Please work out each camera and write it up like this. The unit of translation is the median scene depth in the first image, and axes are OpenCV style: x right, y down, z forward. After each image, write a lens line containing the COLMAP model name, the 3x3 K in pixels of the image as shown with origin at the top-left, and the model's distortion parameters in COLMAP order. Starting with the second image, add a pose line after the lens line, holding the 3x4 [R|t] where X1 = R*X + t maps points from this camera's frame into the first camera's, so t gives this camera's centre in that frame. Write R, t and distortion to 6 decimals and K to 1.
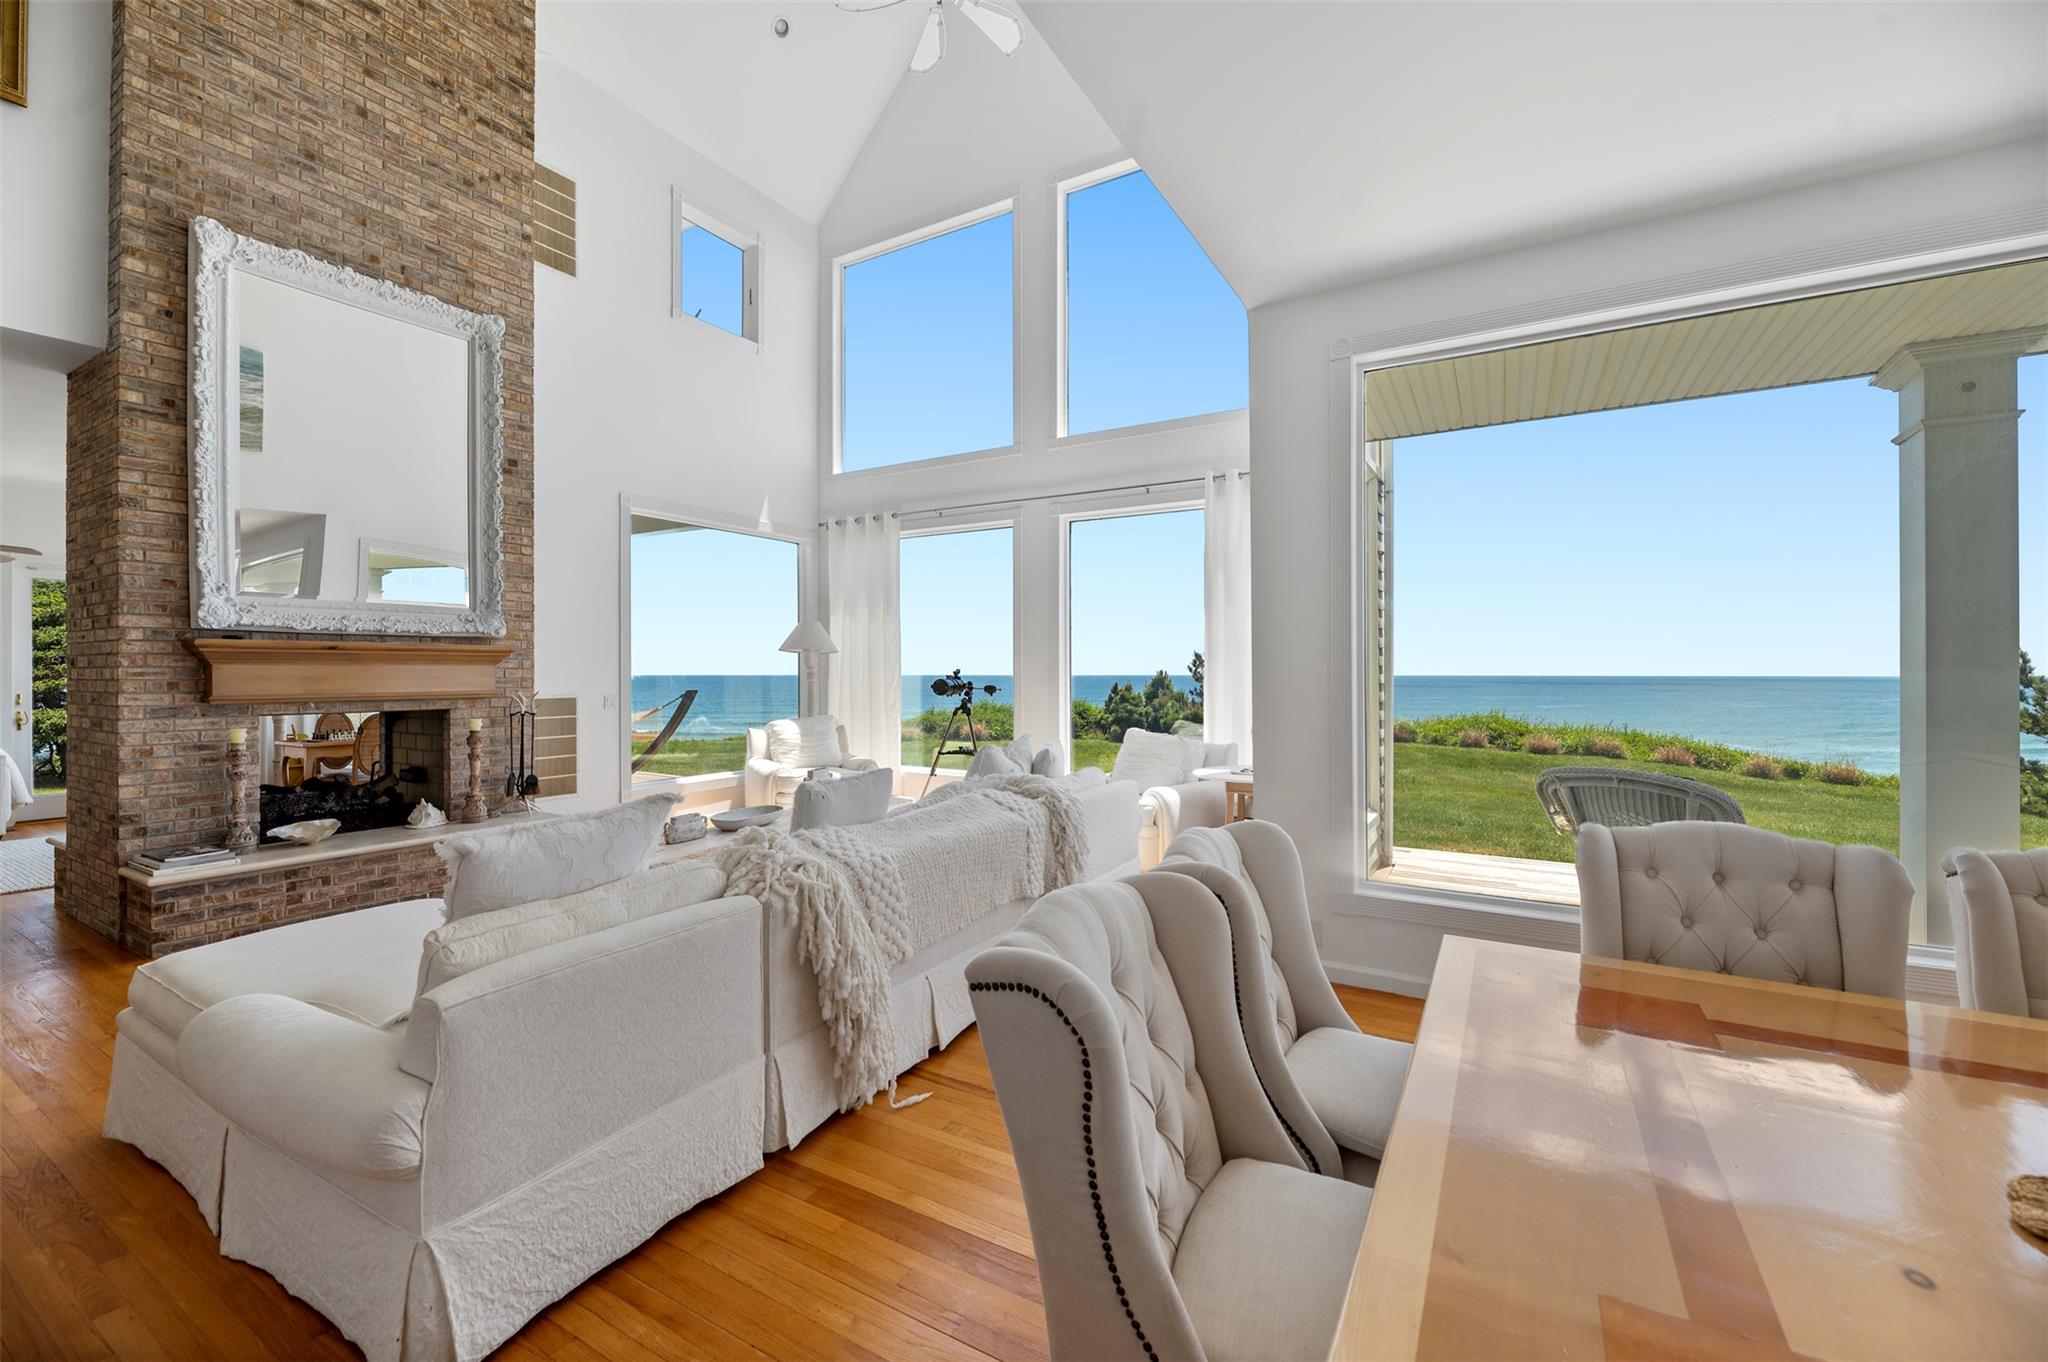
lens RADIAL K [[836.3, 0, 1020.2], [0, 836.3, 670.4], [0, 0, 1]] dist [-0.000155, -0.000526]
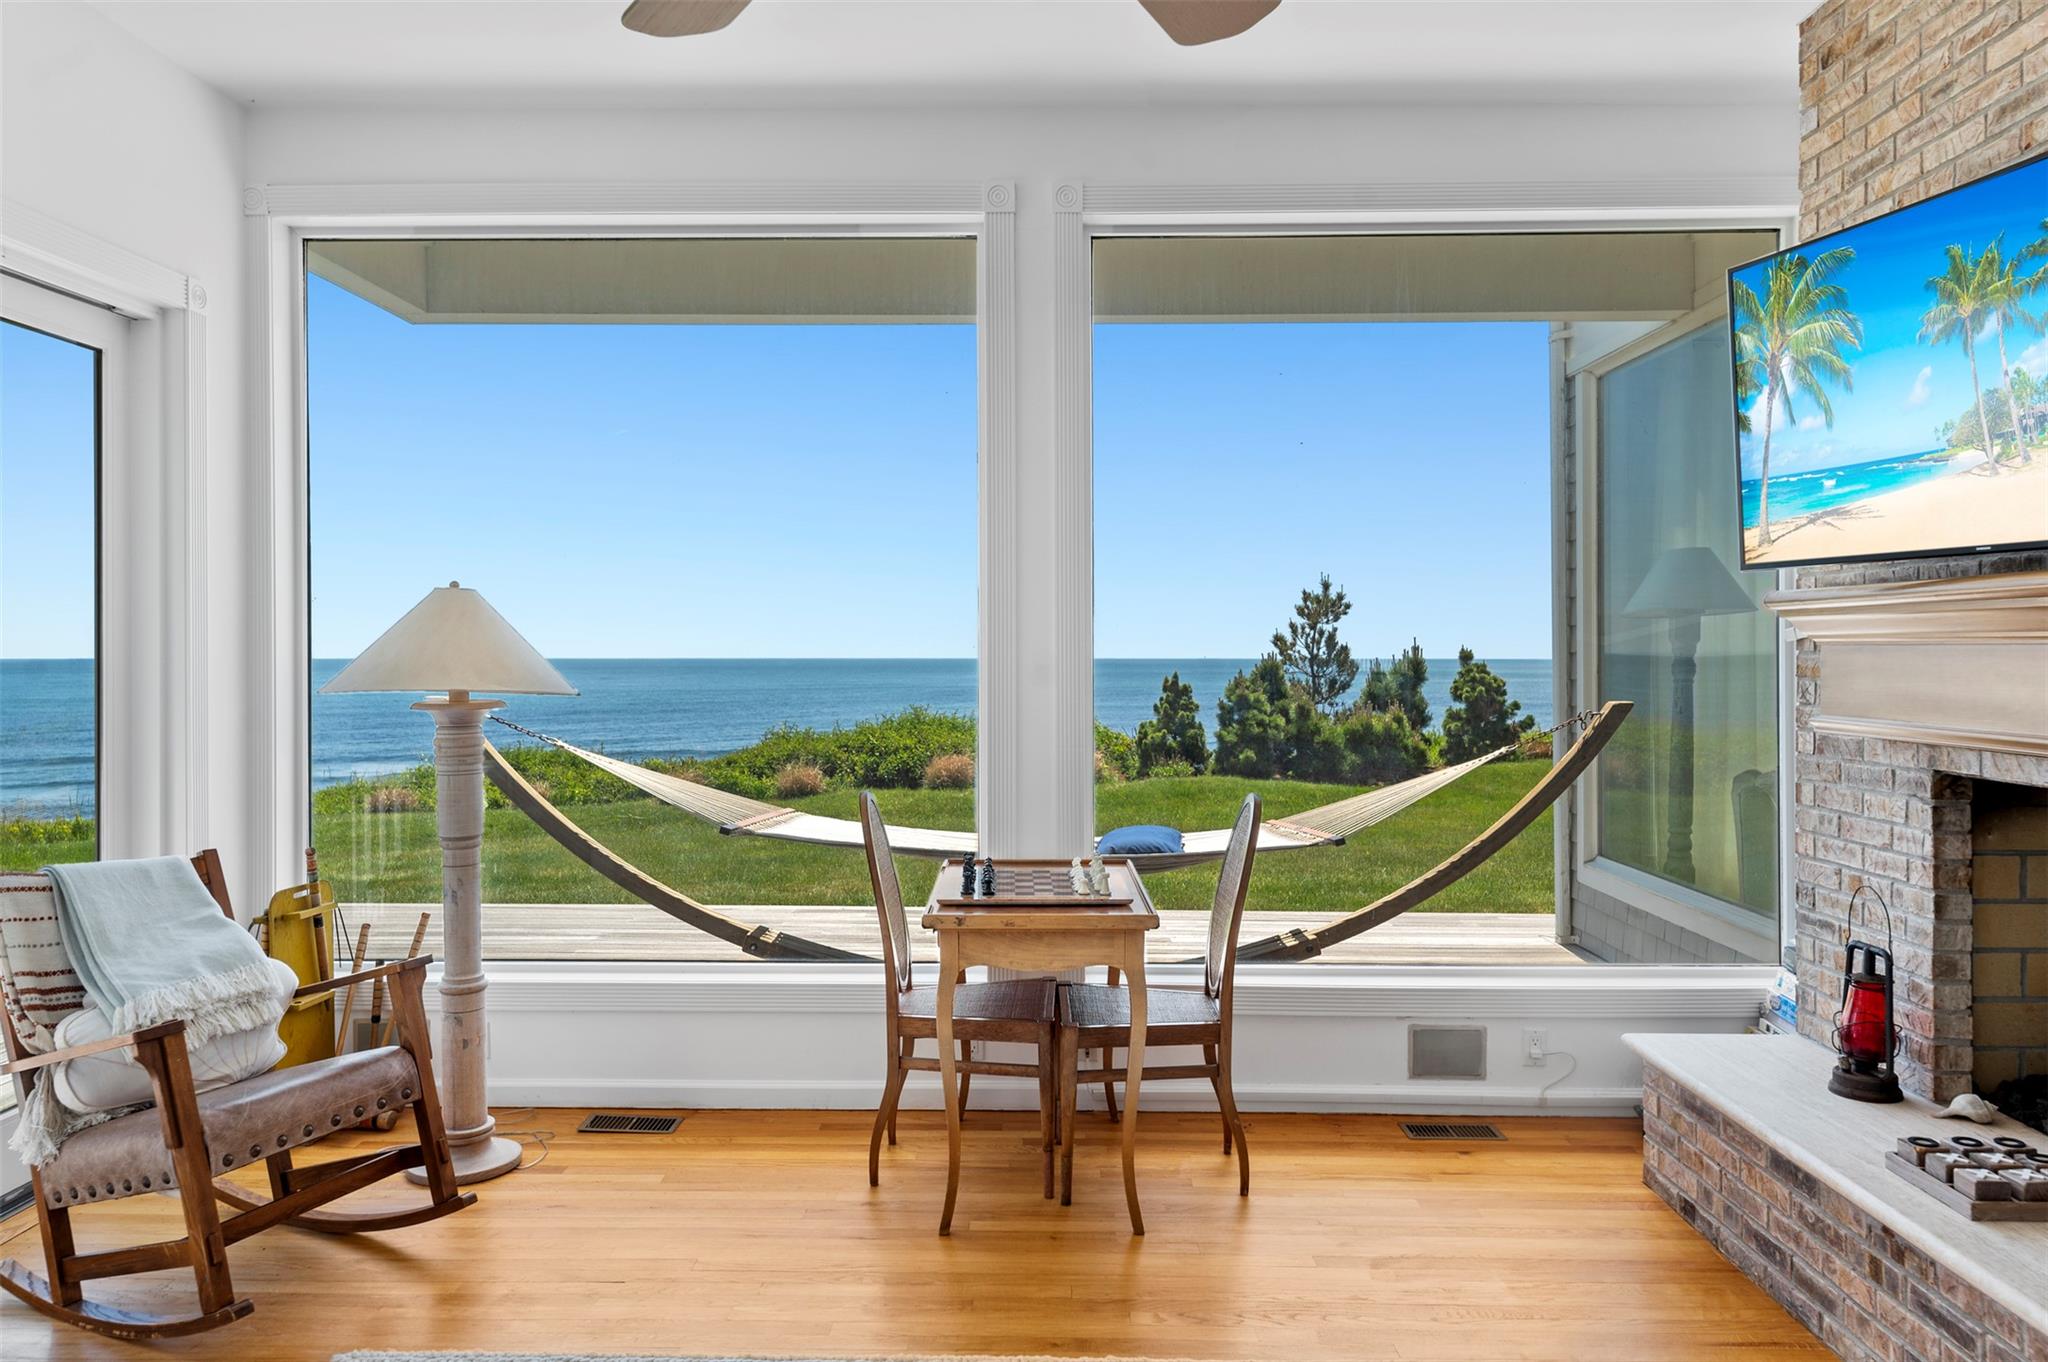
lens RADIAL K [[1368.0, 0, 1025.6], [0, 1368.0, 658.2], [0, 0, 1]] dist [-0.000649, -0.000804]
pose [[0.872166, -0.001646, 0.489208, -1.470268], [-0.000803, 0.999988, 0.004795, 0.000576], [-0.489210, -0.004575, 0.872154, 0.812036]]
